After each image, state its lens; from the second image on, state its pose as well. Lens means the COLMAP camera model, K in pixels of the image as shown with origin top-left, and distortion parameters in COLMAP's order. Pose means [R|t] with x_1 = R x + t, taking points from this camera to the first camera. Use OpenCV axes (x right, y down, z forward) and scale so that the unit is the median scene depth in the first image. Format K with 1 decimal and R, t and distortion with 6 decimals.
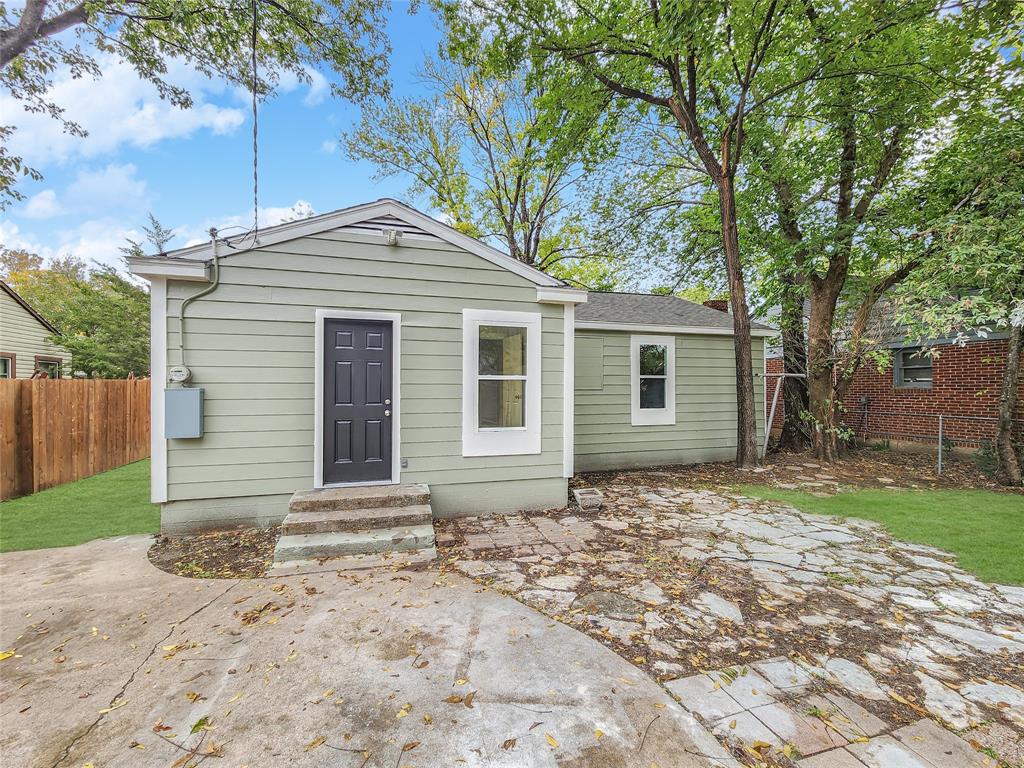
lens RADIAL K [[423.3, 0, 510.4], [0, 423.3, 382.1], [0, 0, 1]] dist [0.004554, -0.001767]
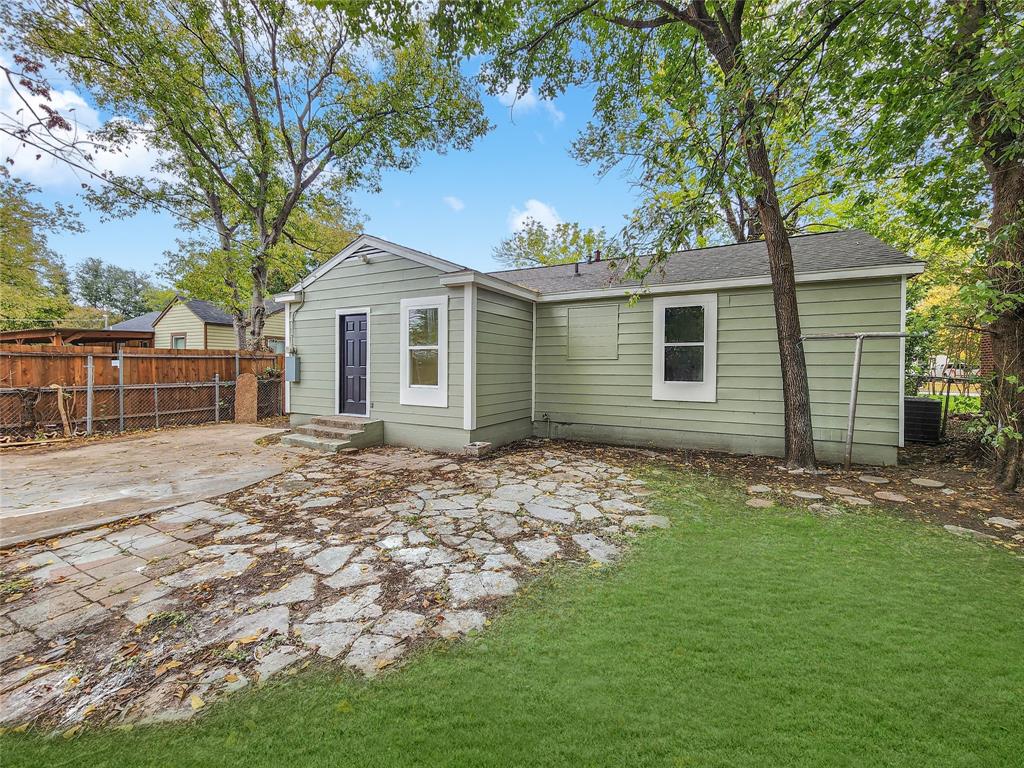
lens RADIAL K [[423.3, 0, 536.0], [0, 423.3, 378.1], [0, 0, 1]] dist [0.004554, -0.001767]
pose [[0.719005, 0.023512, -0.694607, 1.401709], [0.002827, 0.999320, 0.036753, 0.044254], [0.694999, -0.028389, 0.718450, 0.349041]]
